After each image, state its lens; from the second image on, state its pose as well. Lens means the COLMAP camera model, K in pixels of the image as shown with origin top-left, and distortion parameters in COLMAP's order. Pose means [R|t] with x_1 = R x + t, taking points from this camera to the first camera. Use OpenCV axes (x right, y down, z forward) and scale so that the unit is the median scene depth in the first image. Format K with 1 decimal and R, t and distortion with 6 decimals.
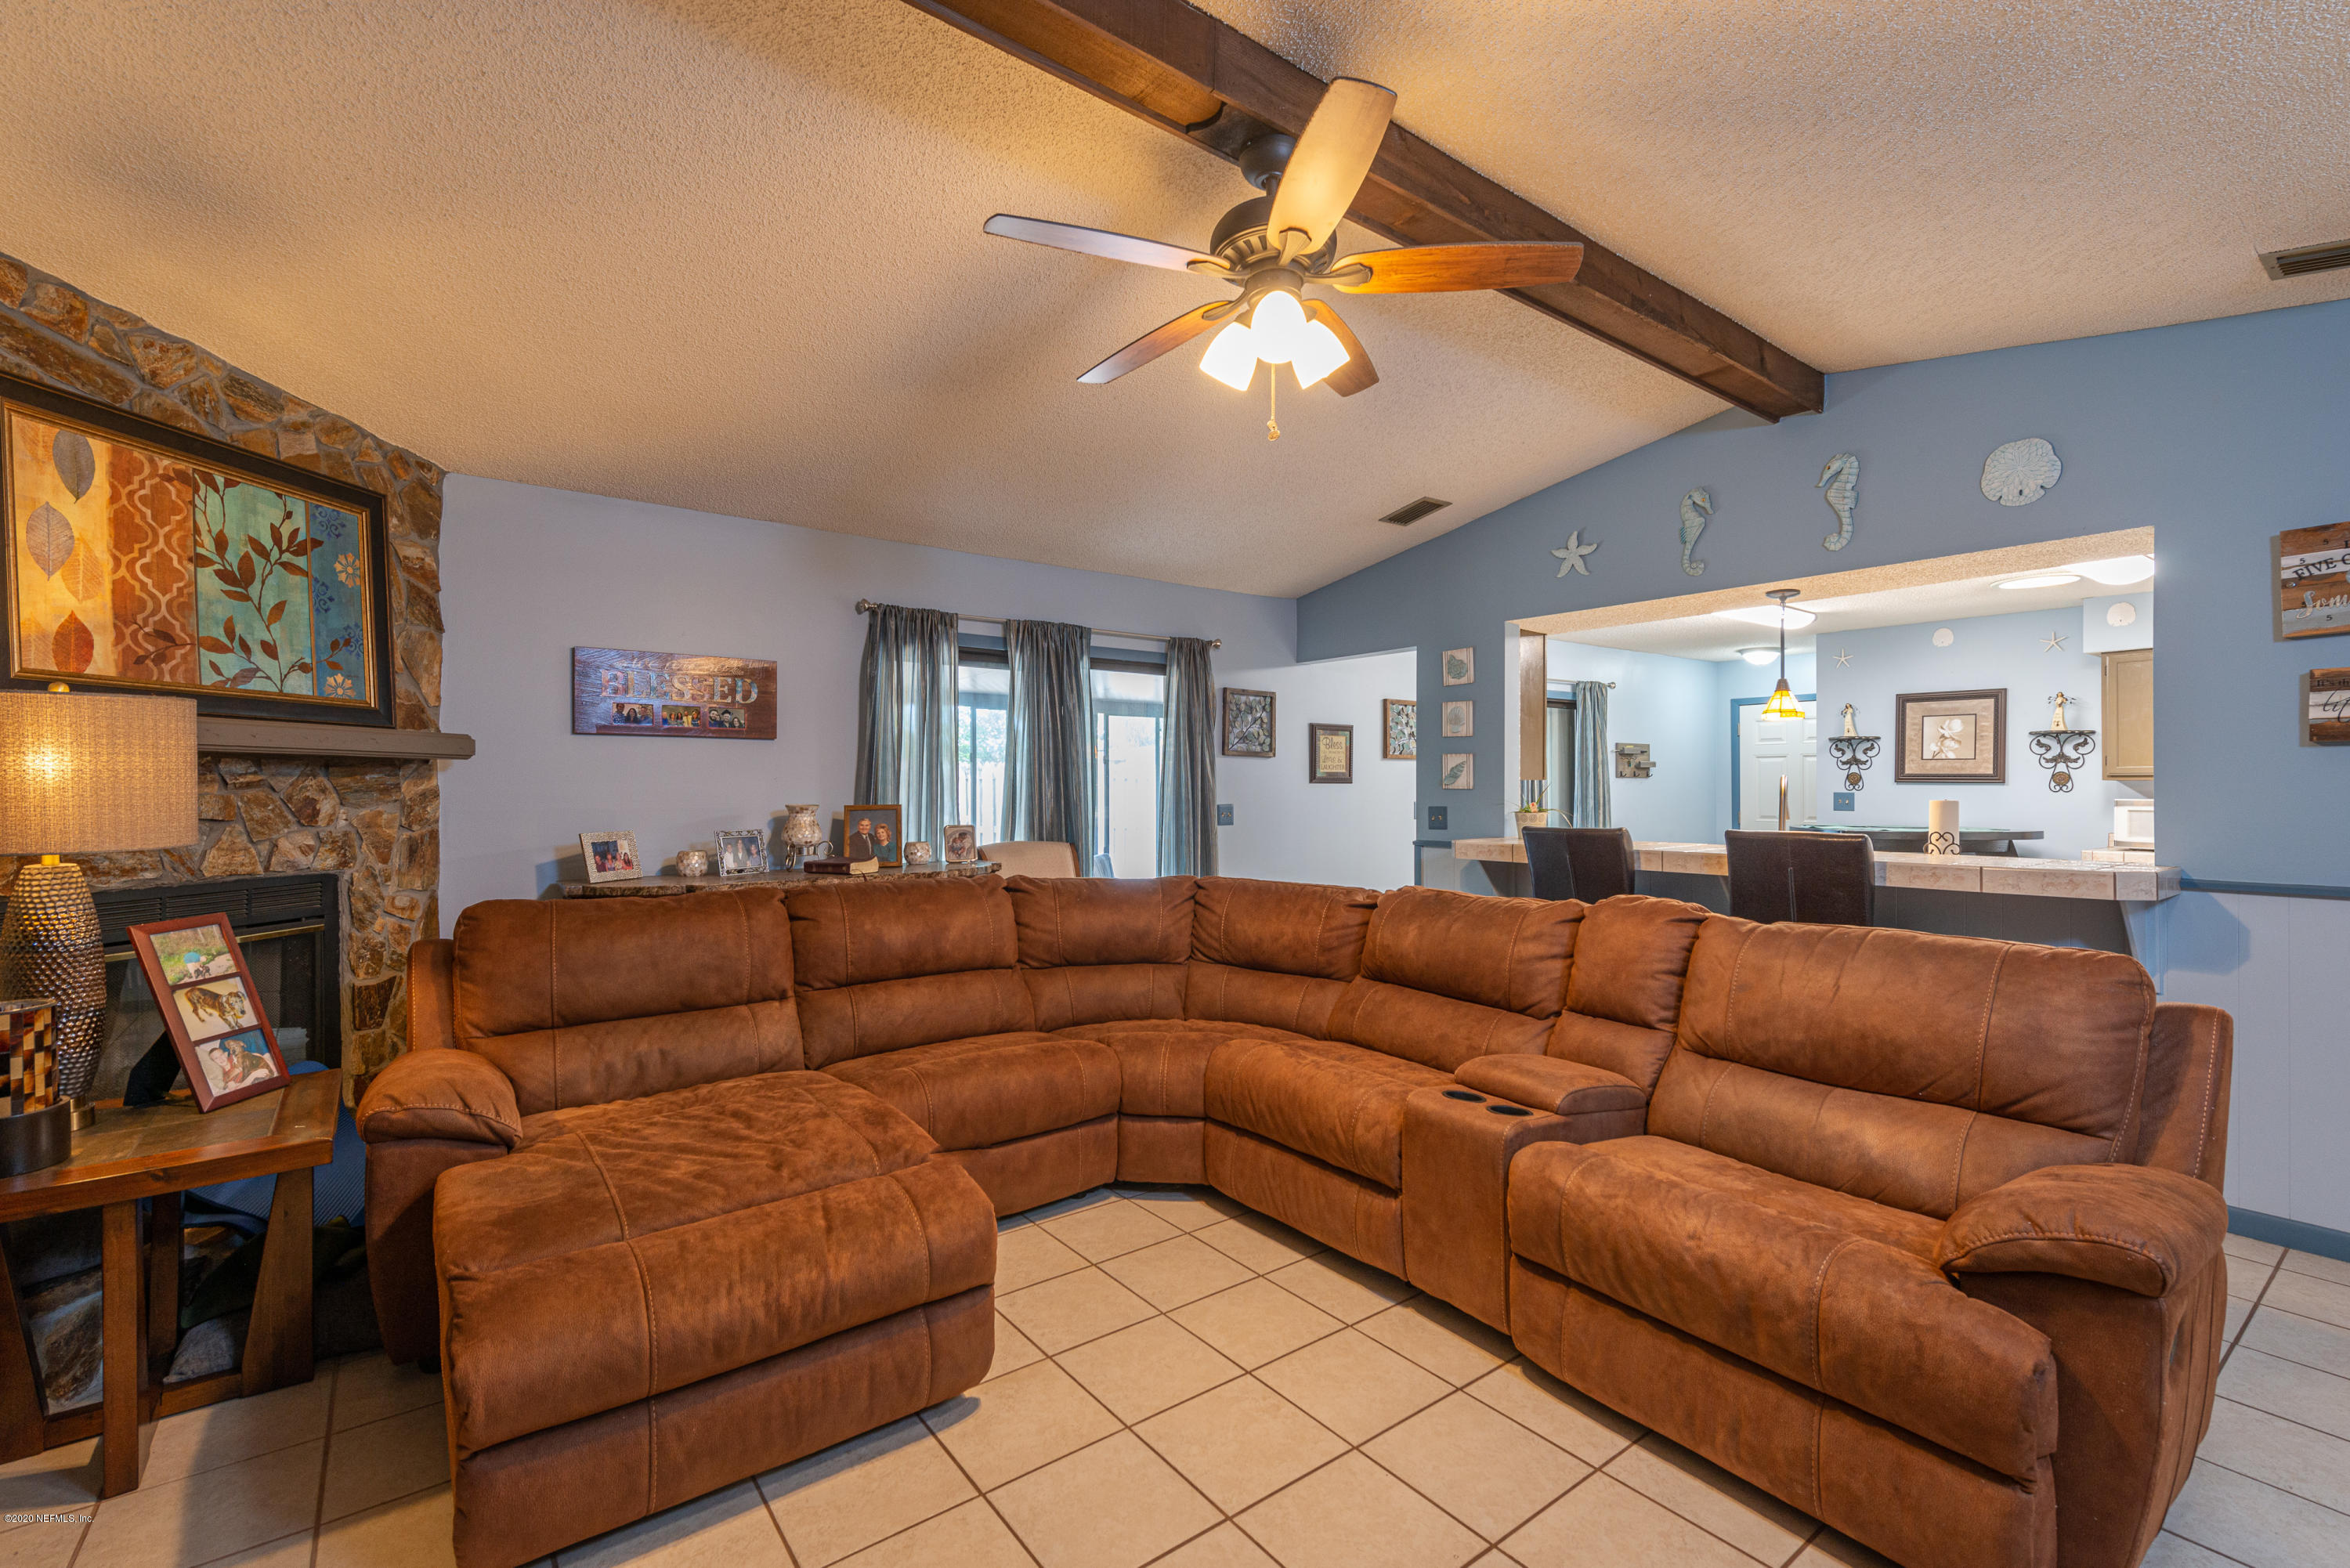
lens RADIAL K [[1023.4, 0, 1184.0], [0, 1023.4, 786.0], [0, 0, 1]] dist [0.001991, -0.000527]
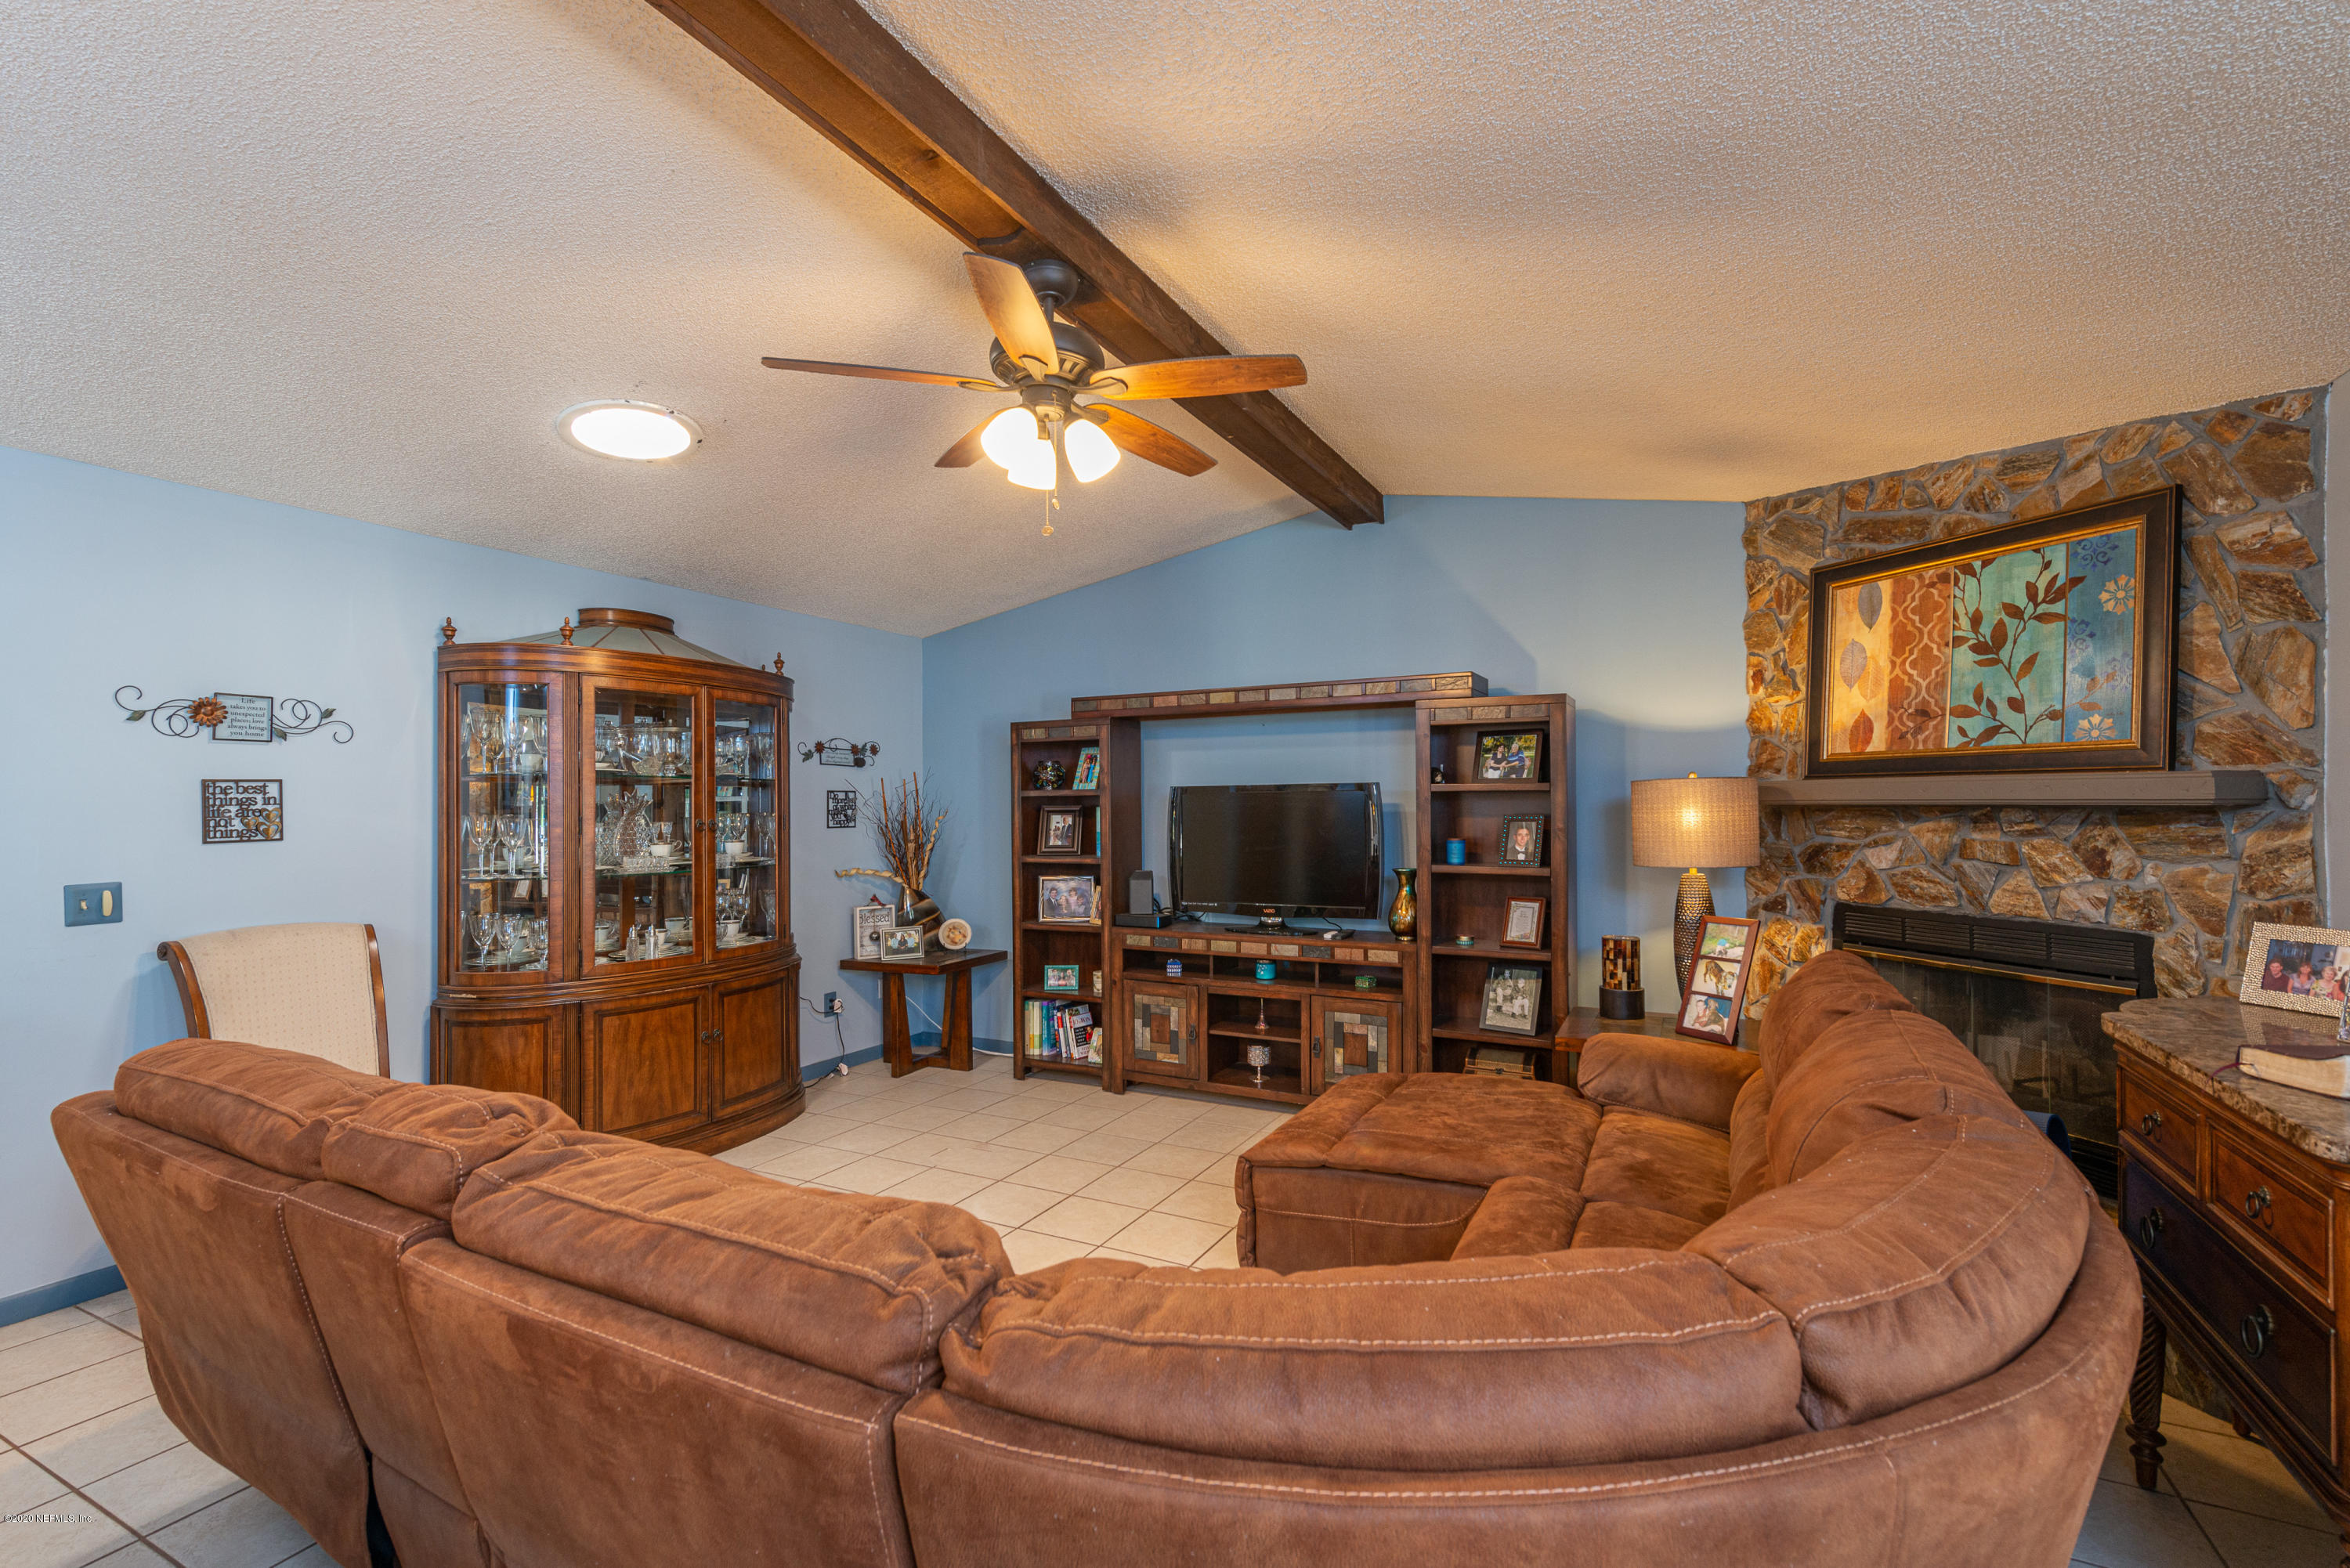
lens RADIAL K [[1023.9, 0, 1172.9], [0, 1023.9, 797.7], [0, 0, 1]] dist [-0.001066, -0.000708]
pose [[-0.906966, 0.002649, -0.421195, 0.312368], [0.005814, 0.999964, -0.006229, -0.033541], [0.421163, -0.008098, -0.906949, 1.476696]]
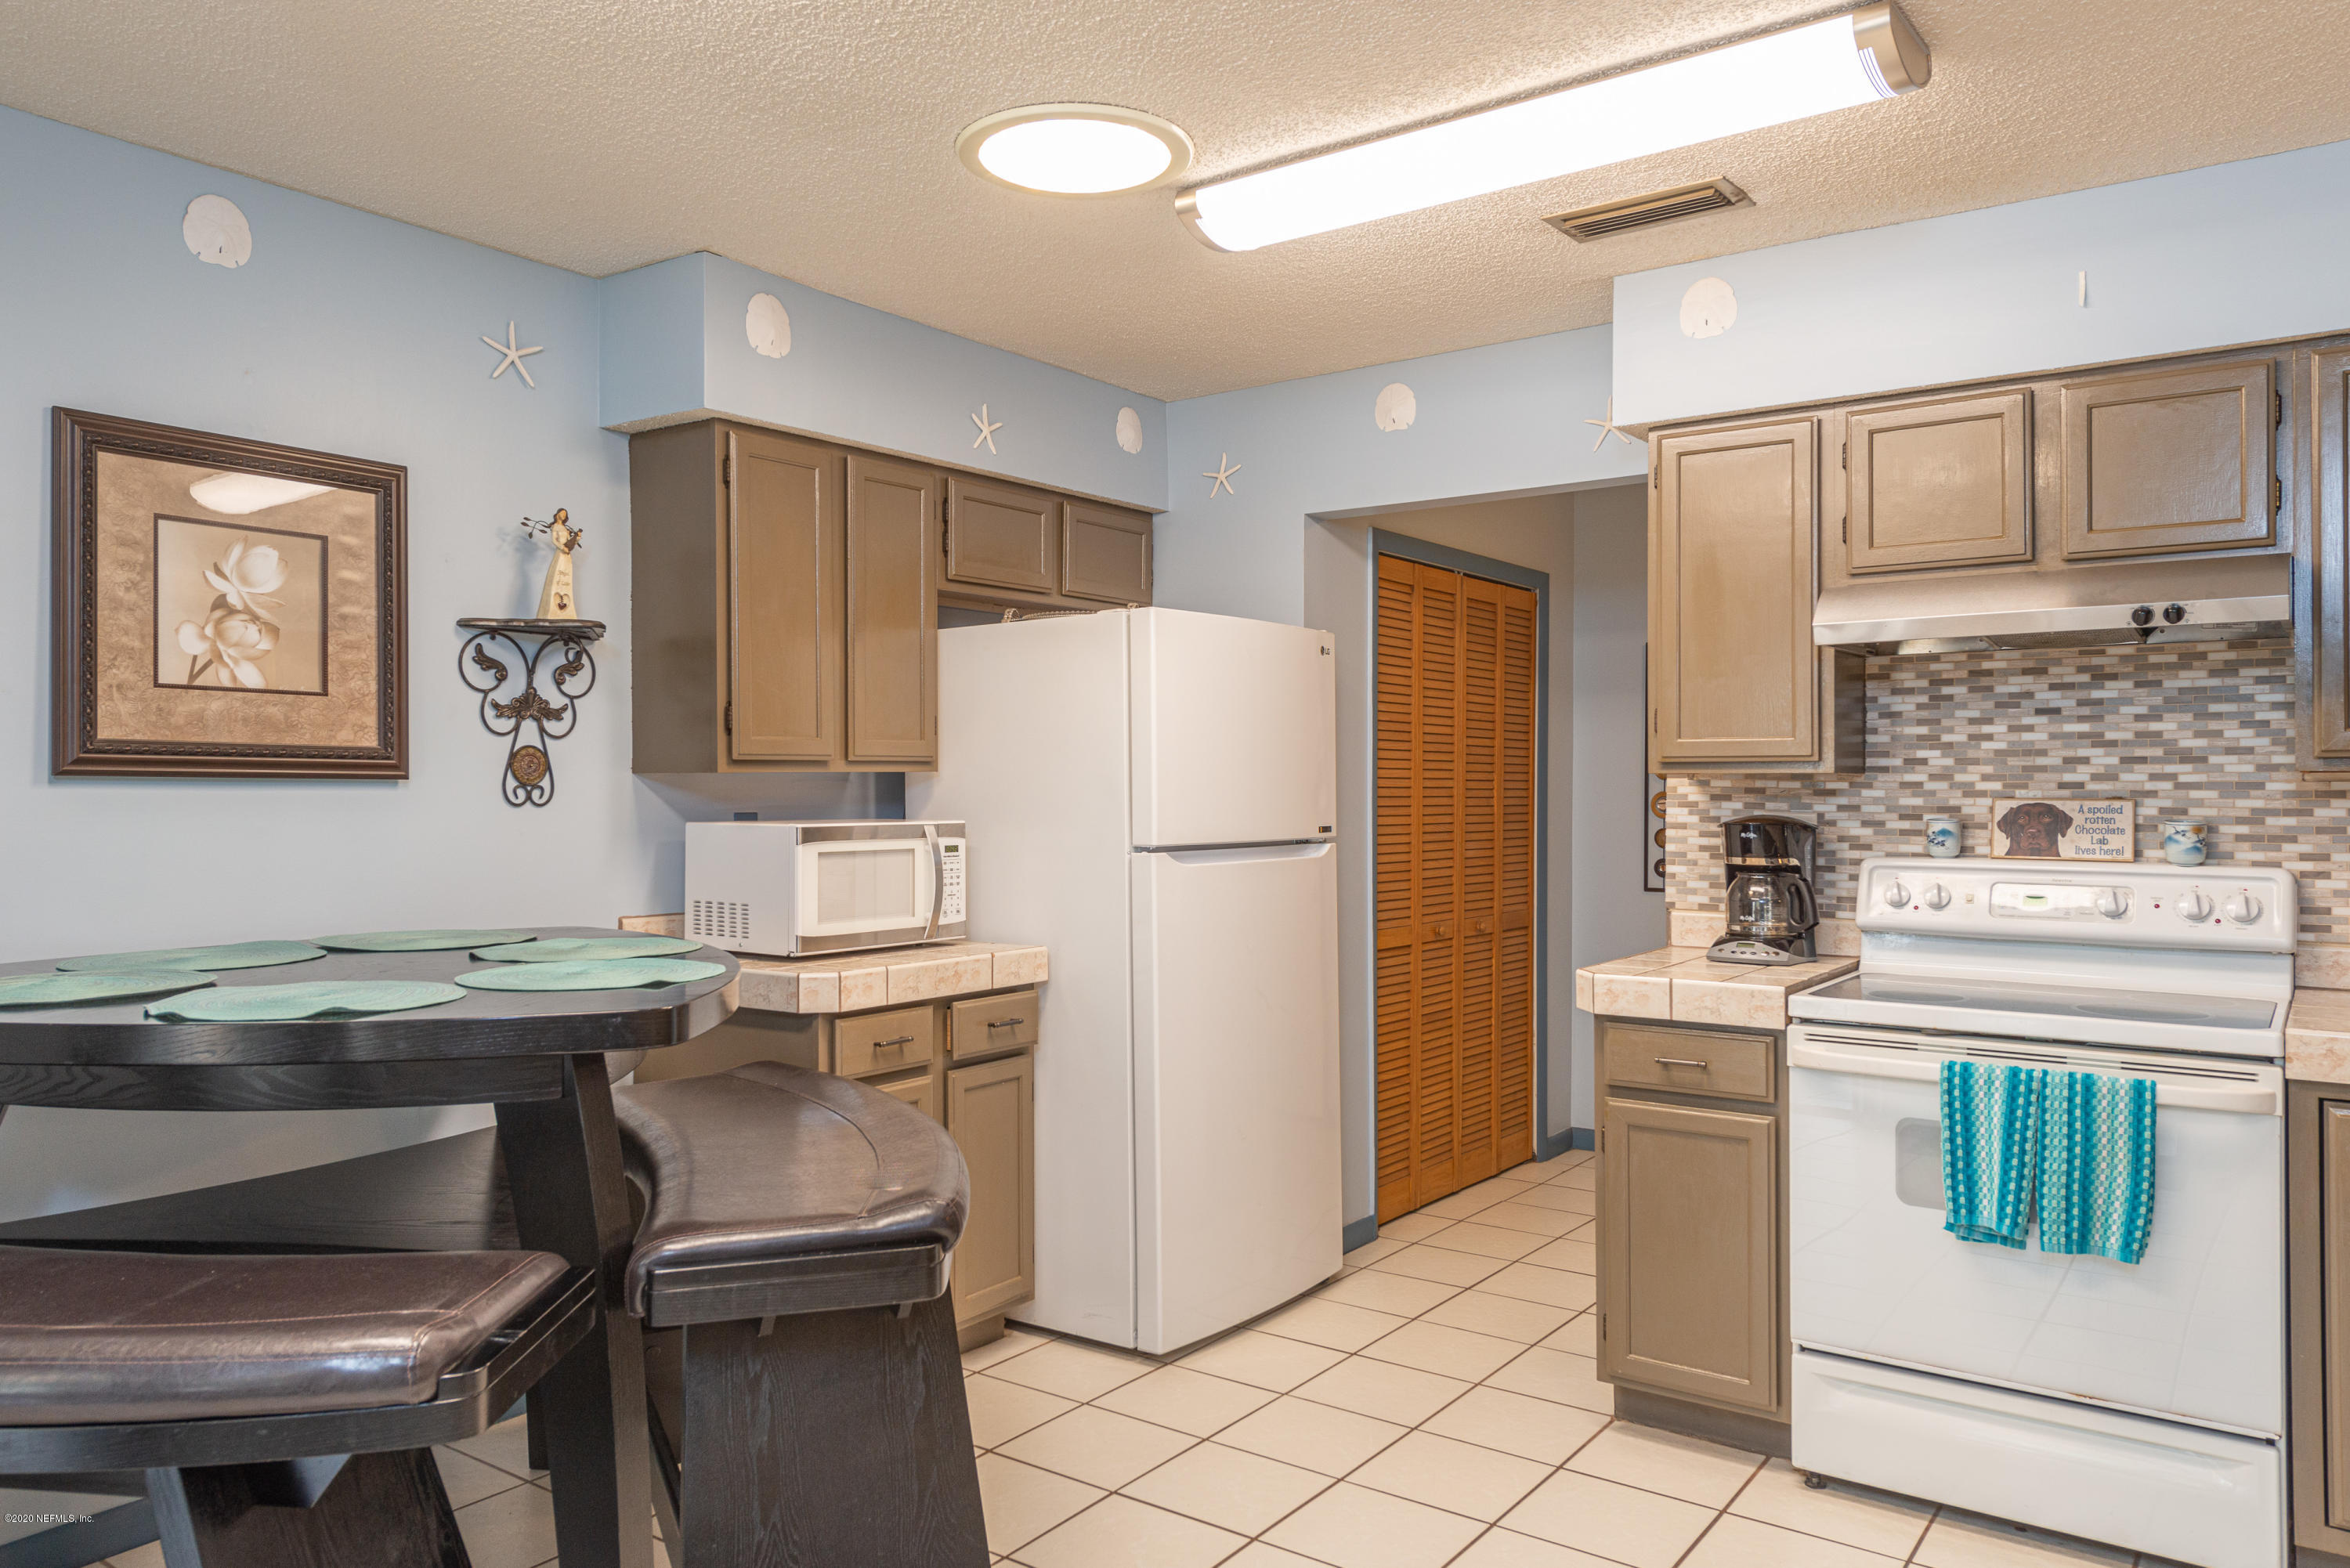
lens RADIAL K [[1648.1, 0, 1175.0], [0, 1648.1, 784.0], [0, 0, 1]] dist [0.005557, 0.000972]
pose [[-0.266970, -0.002788, 0.963701, 0.578599], [-0.002540, 0.999994, 0.002190, -0.006734], [-0.963702, -0.001863, -0.266975, 1.942901]]
